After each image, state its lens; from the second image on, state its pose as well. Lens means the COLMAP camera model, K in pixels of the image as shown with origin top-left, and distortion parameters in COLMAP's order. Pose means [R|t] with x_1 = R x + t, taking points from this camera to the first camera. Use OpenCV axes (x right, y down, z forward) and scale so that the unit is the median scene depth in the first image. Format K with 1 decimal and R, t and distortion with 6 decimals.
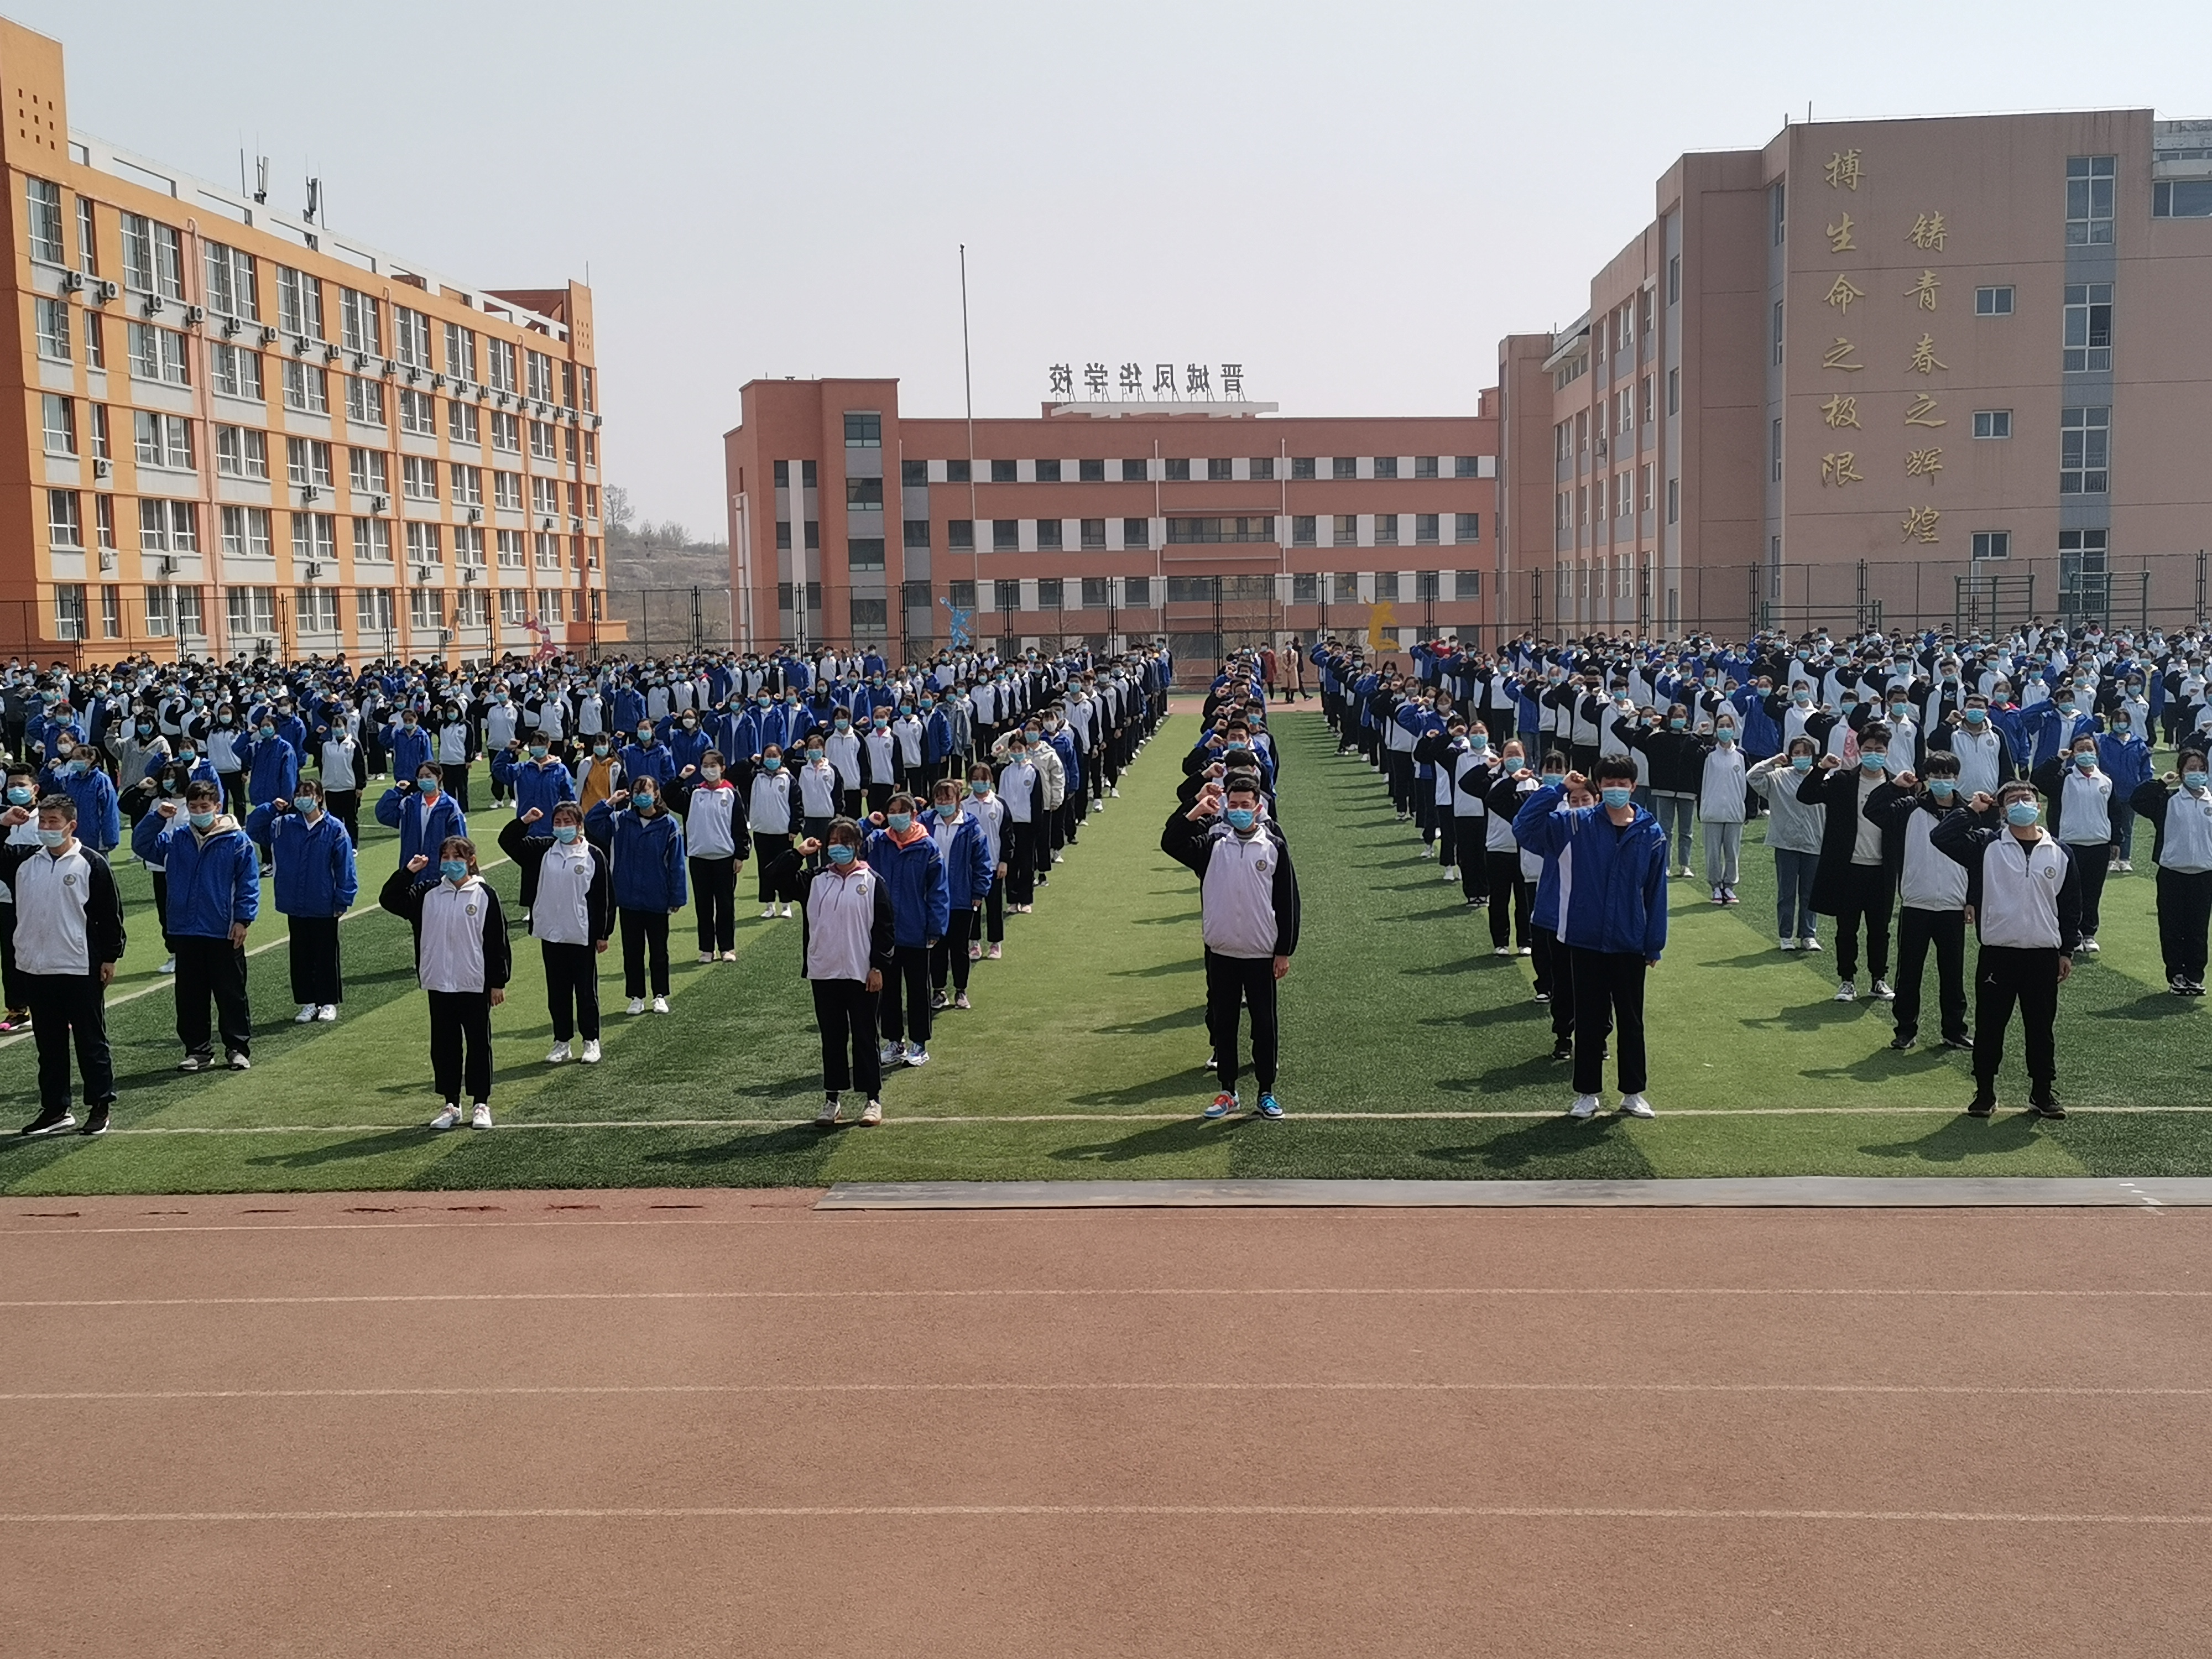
lens RADIAL K [[2664.2, 0, 1189.5], [0, 2664.2, 796.4], [0, 0, 1]] dist [0.098799, 0.000000]
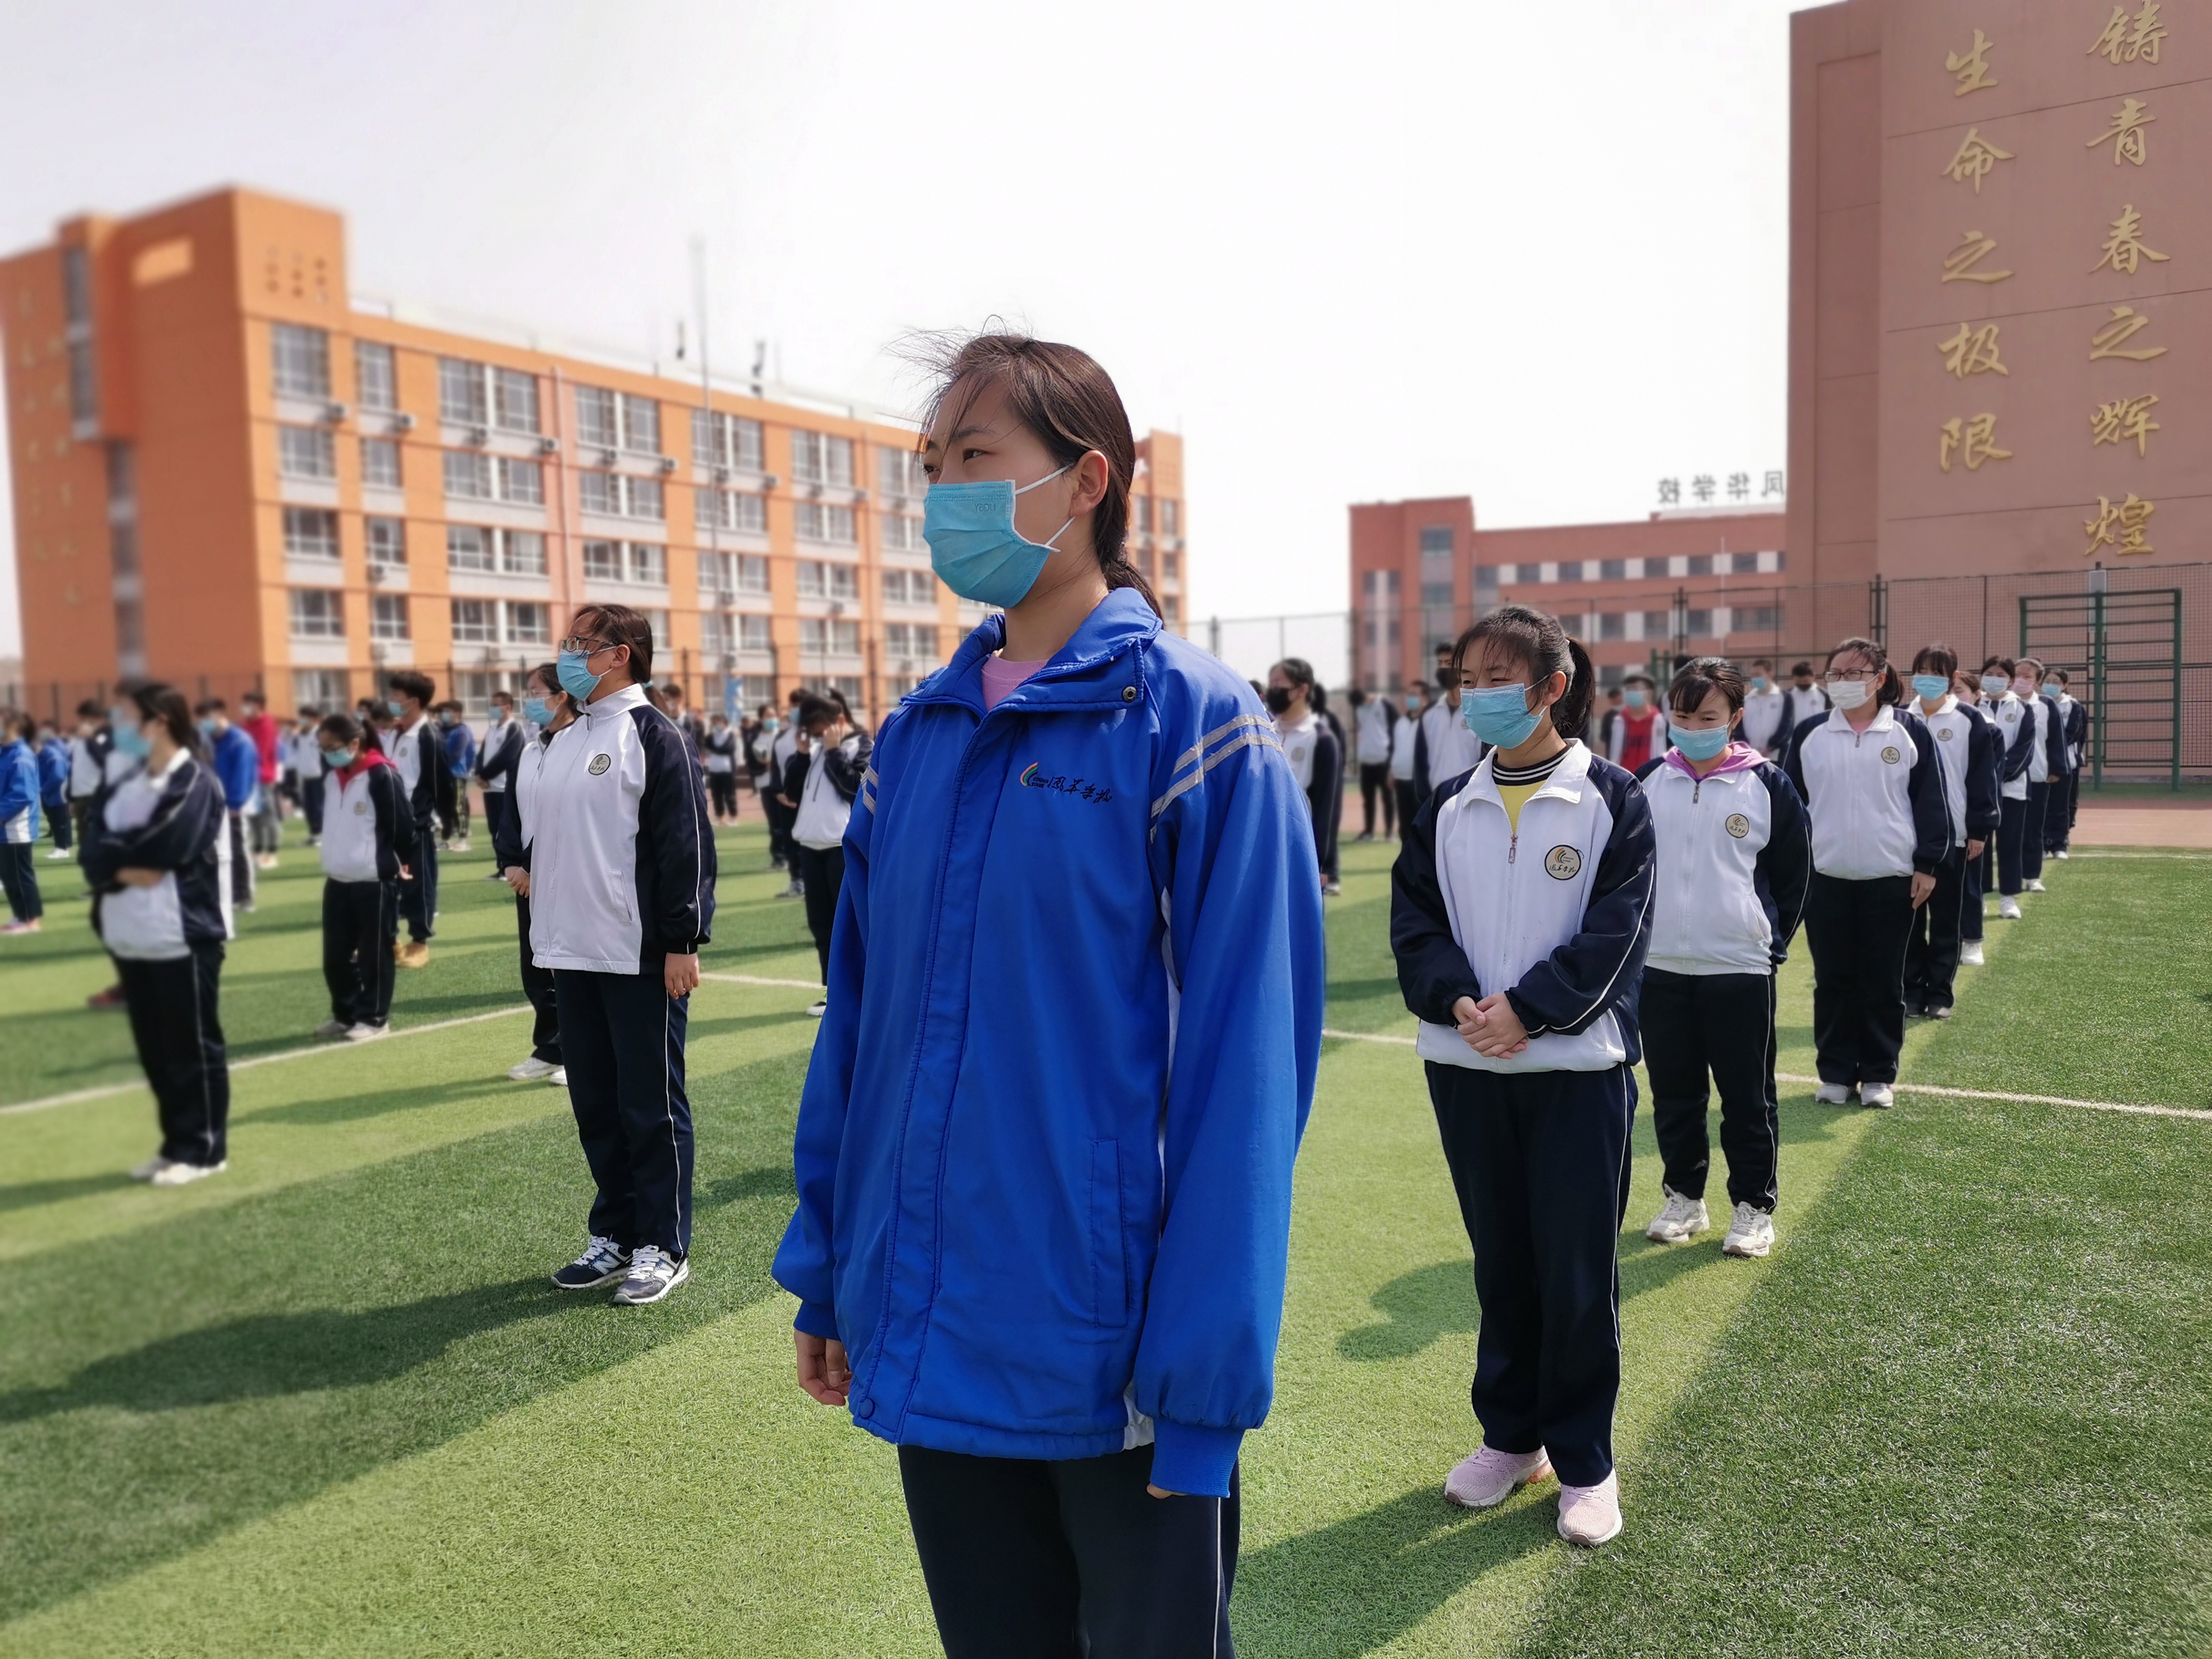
lens RADIAL K [[1673.9, 0, 1180.1], [0, 1673.9, 819.3], [0, 0, 1]] dist [0.082866, -0.091541]
pose [[0.856964, 0.031669, -0.514403, 0.283372], [-0.033043, 0.999433, 0.006482, -0.029678], [0.514316, 0.011442, 0.857524, 0.549480]]
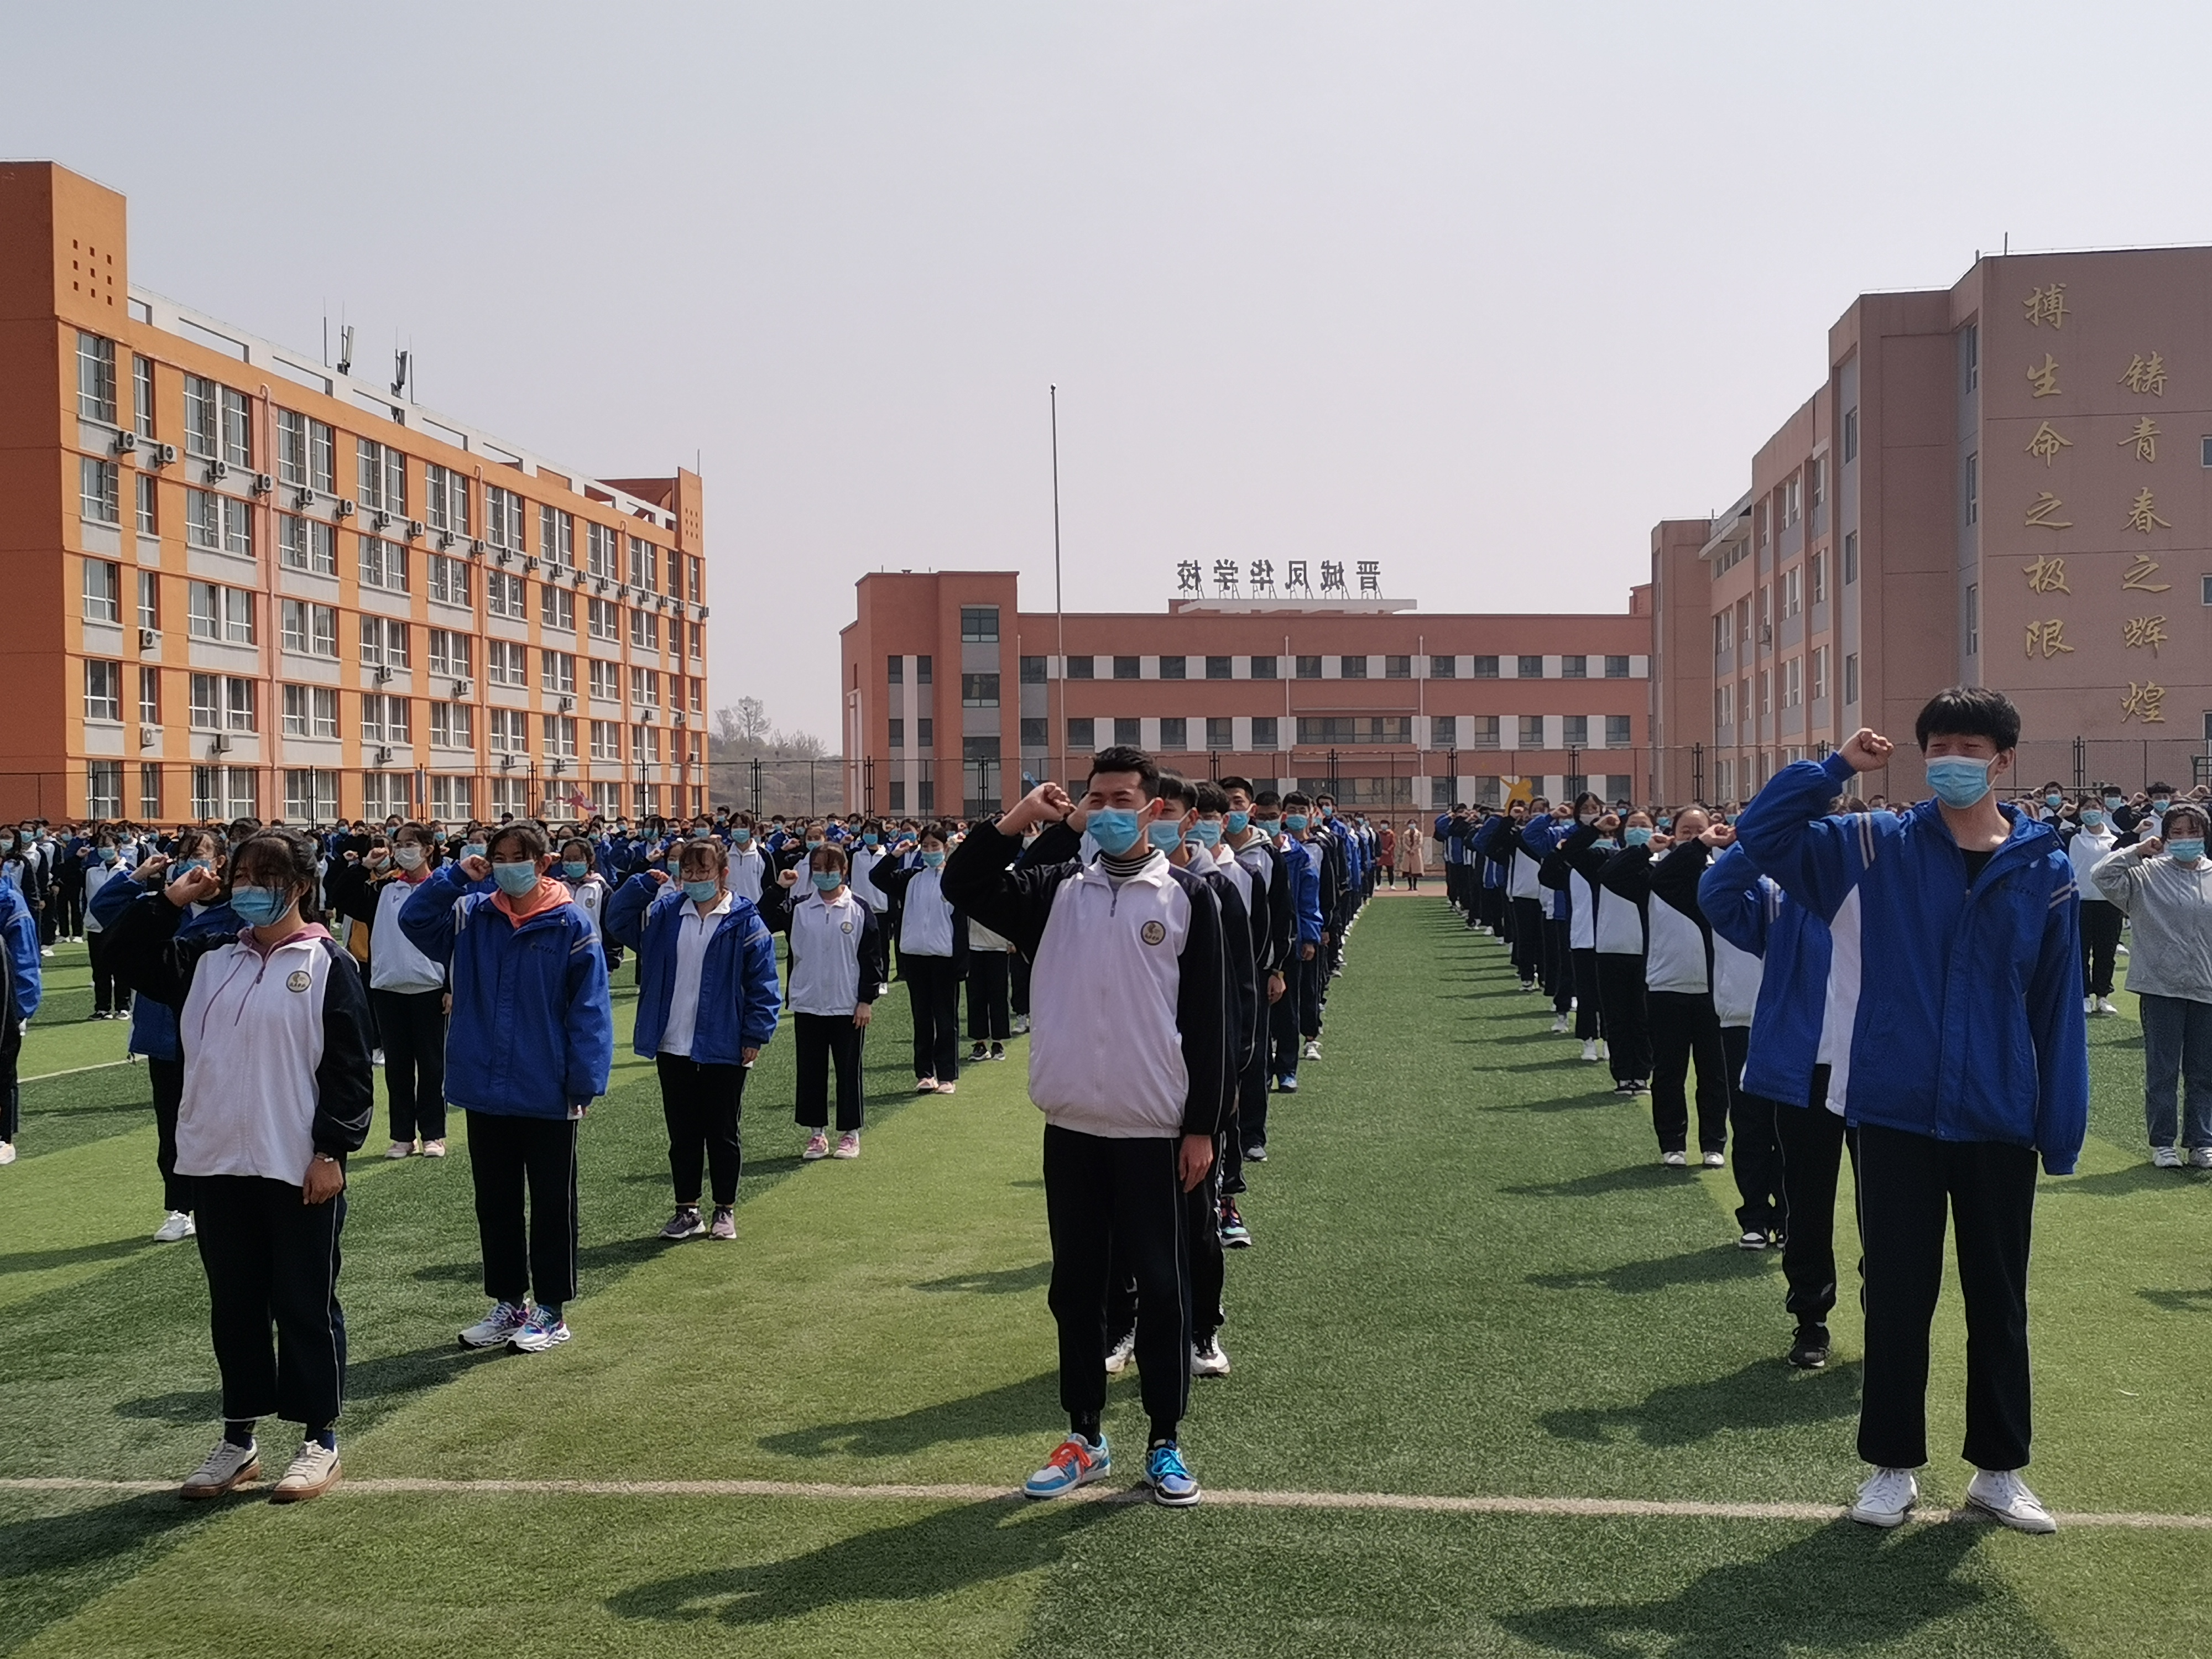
lens RADIAL K [[2664.2, 0, 1143.4], [0, 2664.2, 803.1], [0, 0, 1]] dist [0.098799, 0.000000]
pose [[0.997345, 0.006788, -0.072509, 0.010699], [-0.012713, 0.996587, -0.081567, 0.007503], [0.071708, 0.082272, 0.994027, 0.100283]]
